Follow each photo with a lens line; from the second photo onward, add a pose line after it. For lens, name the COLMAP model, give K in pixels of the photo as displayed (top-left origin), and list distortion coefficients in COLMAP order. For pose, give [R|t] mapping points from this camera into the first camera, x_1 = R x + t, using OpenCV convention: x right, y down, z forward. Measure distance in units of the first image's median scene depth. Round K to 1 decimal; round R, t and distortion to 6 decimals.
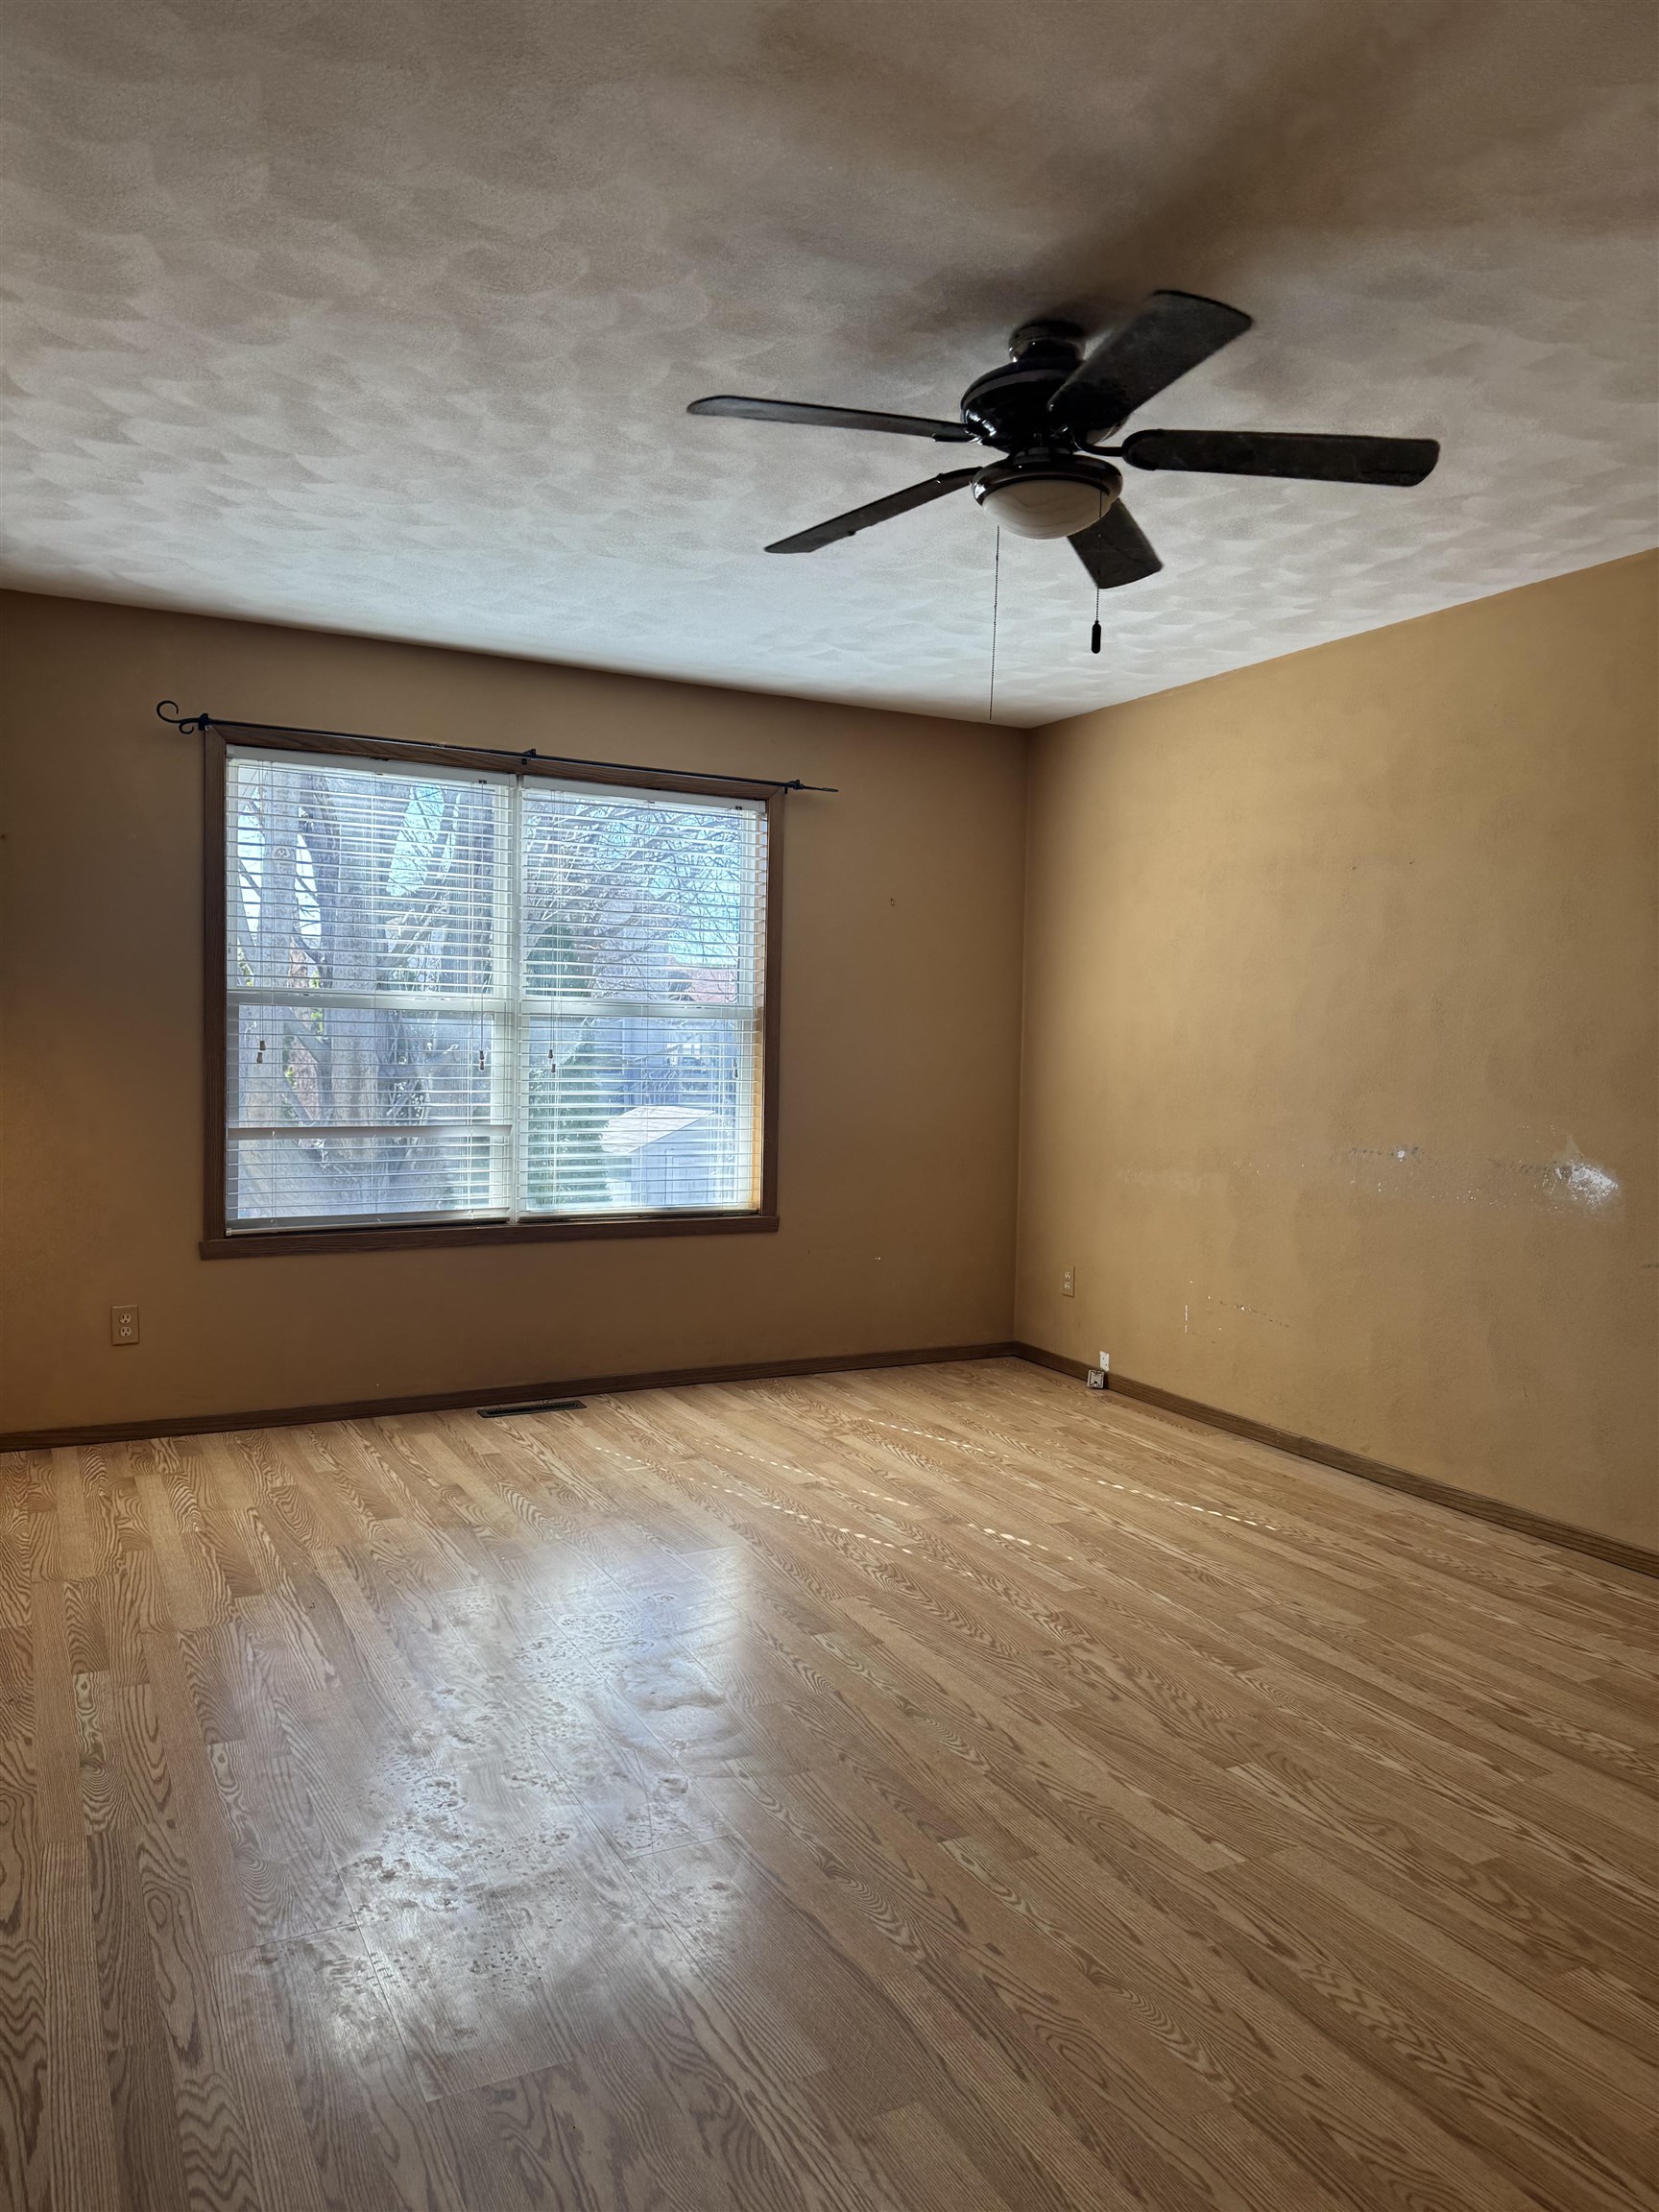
lens RADIAL K [[1572.2, 0, 808.9], [0, 1572.2, 1113.8], [0, 0, 1]] dist [0.057657, -0.072365]
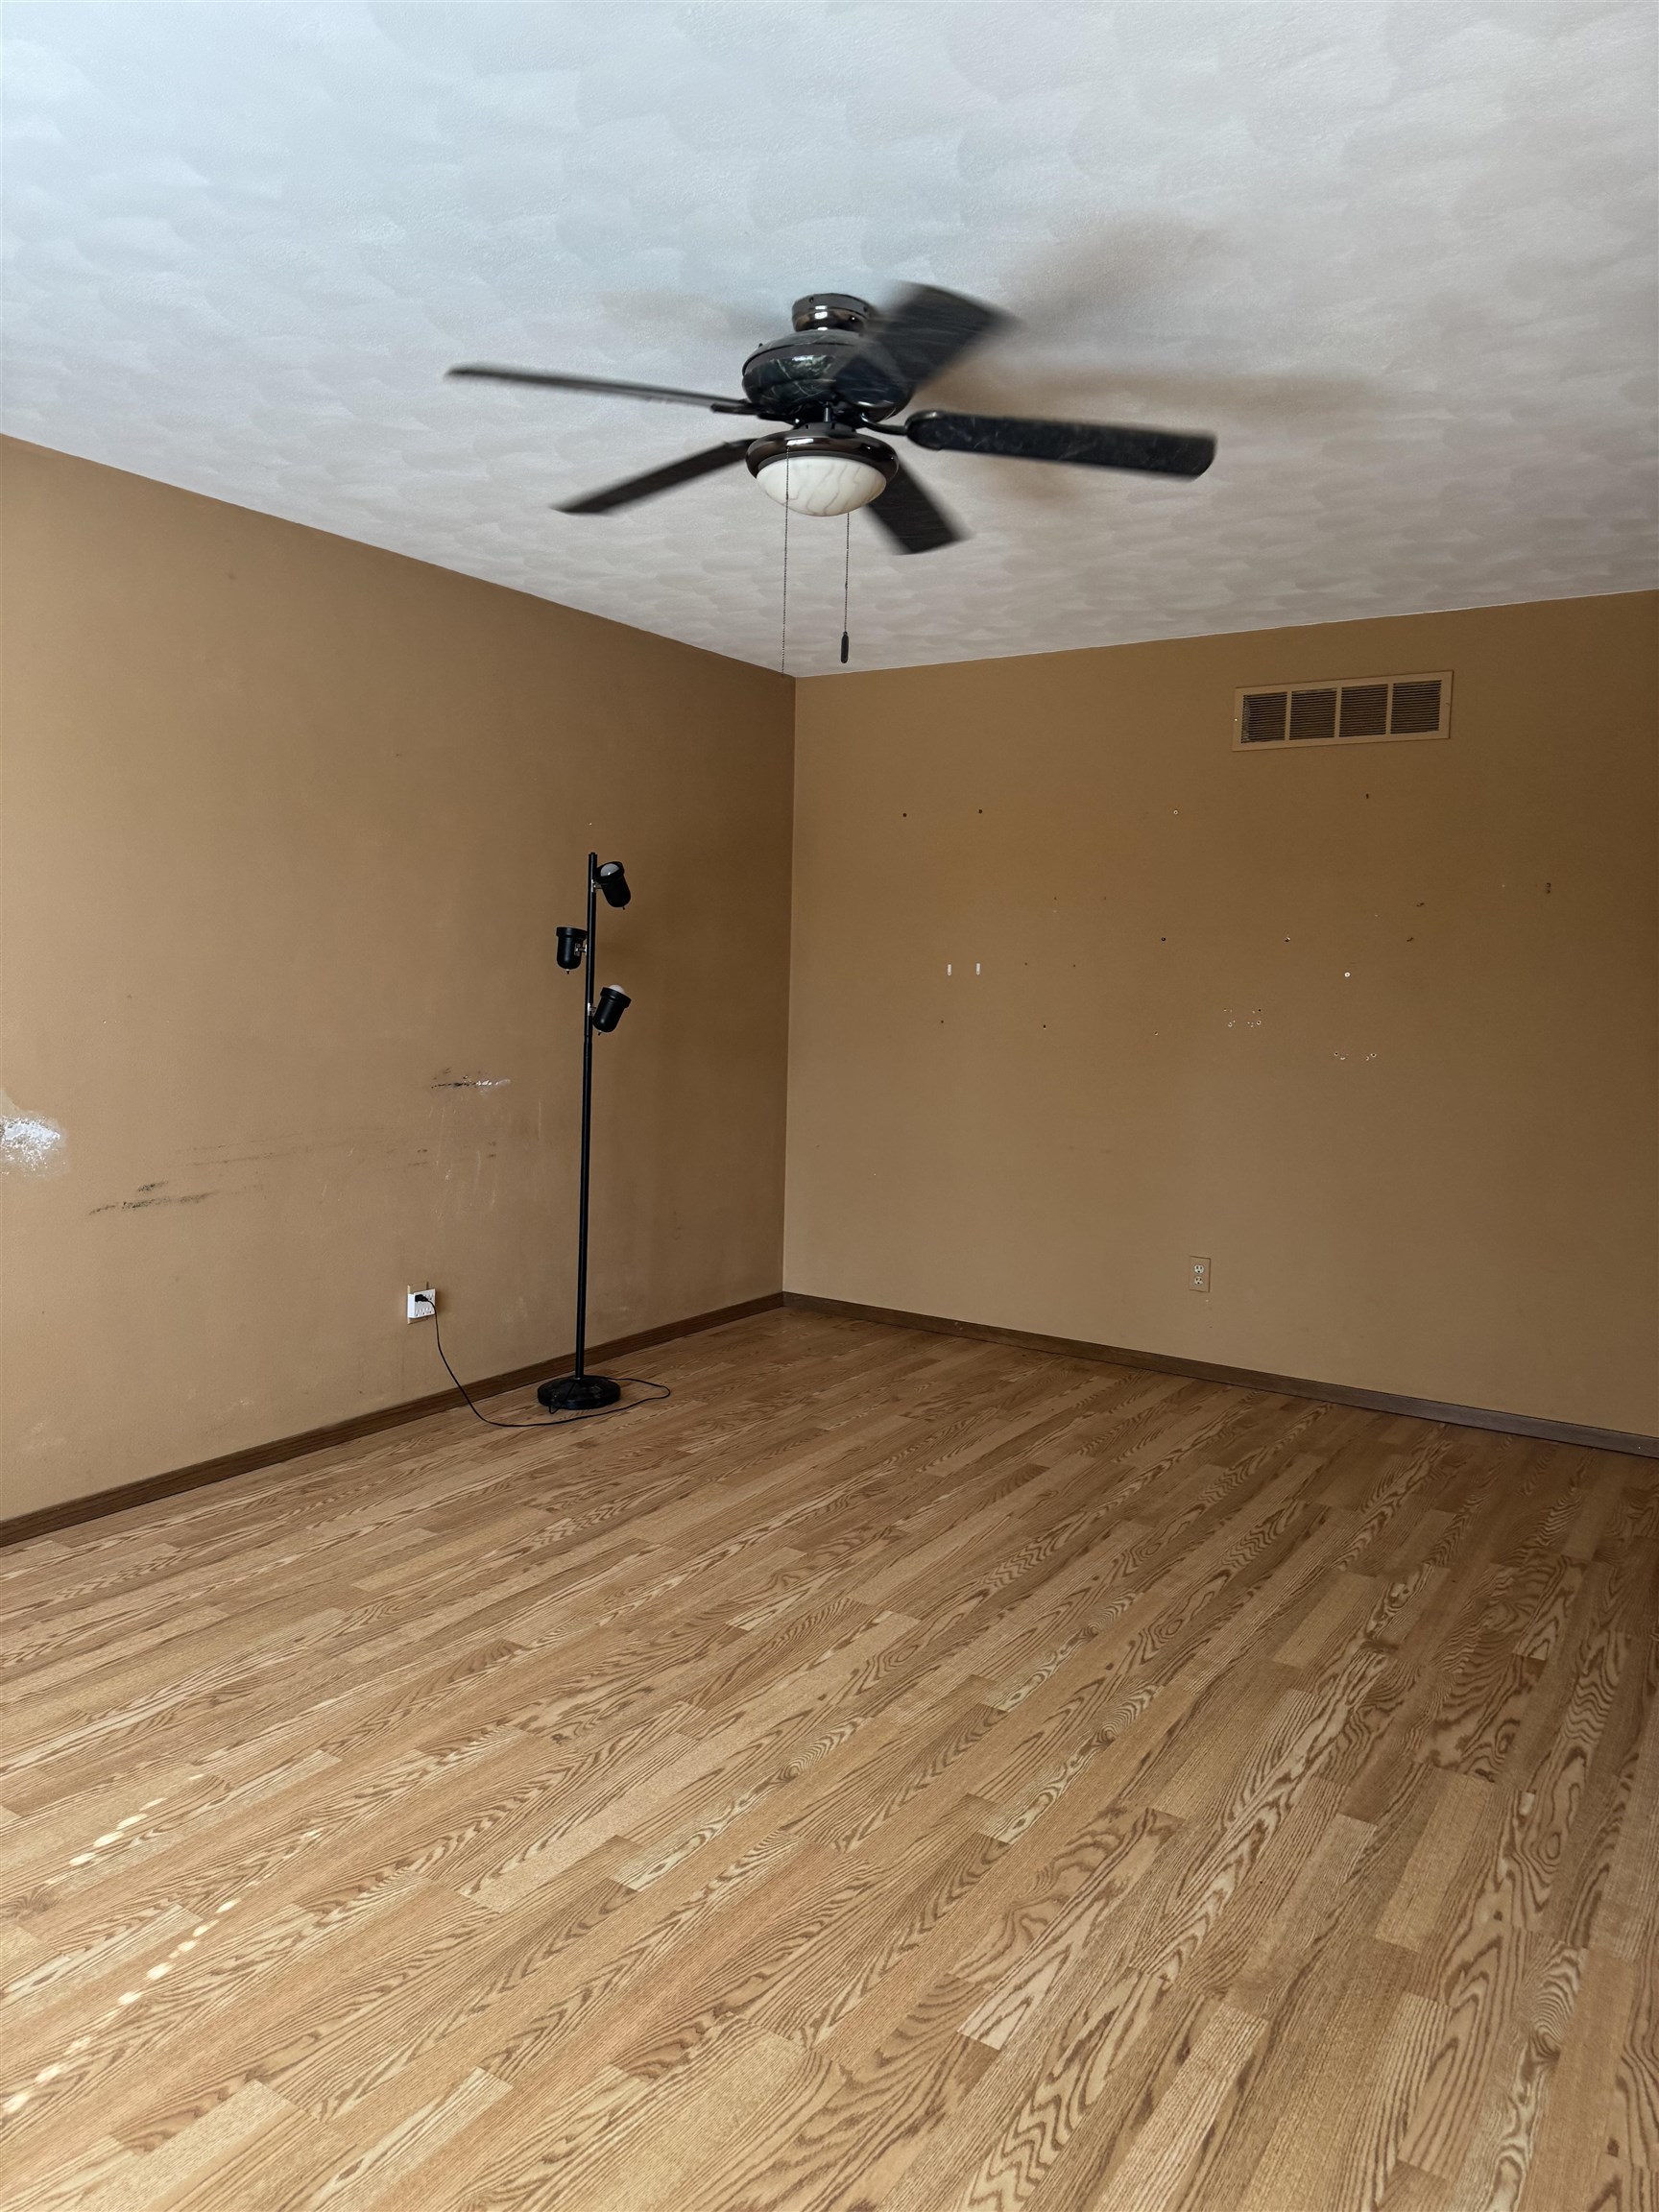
lens RADIAL K [[1572.2, 0, 808.9], [0, 1572.2, 1113.8], [0, 0, 1]] dist [0.057657, -0.072365]
pose [[-0.507828, -0.115036, 0.853743, -0.629777], [0.004453, 0.990680, 0.136136, -0.113907], [-0.861447, 0.072935, -0.502583, 1.326348]]
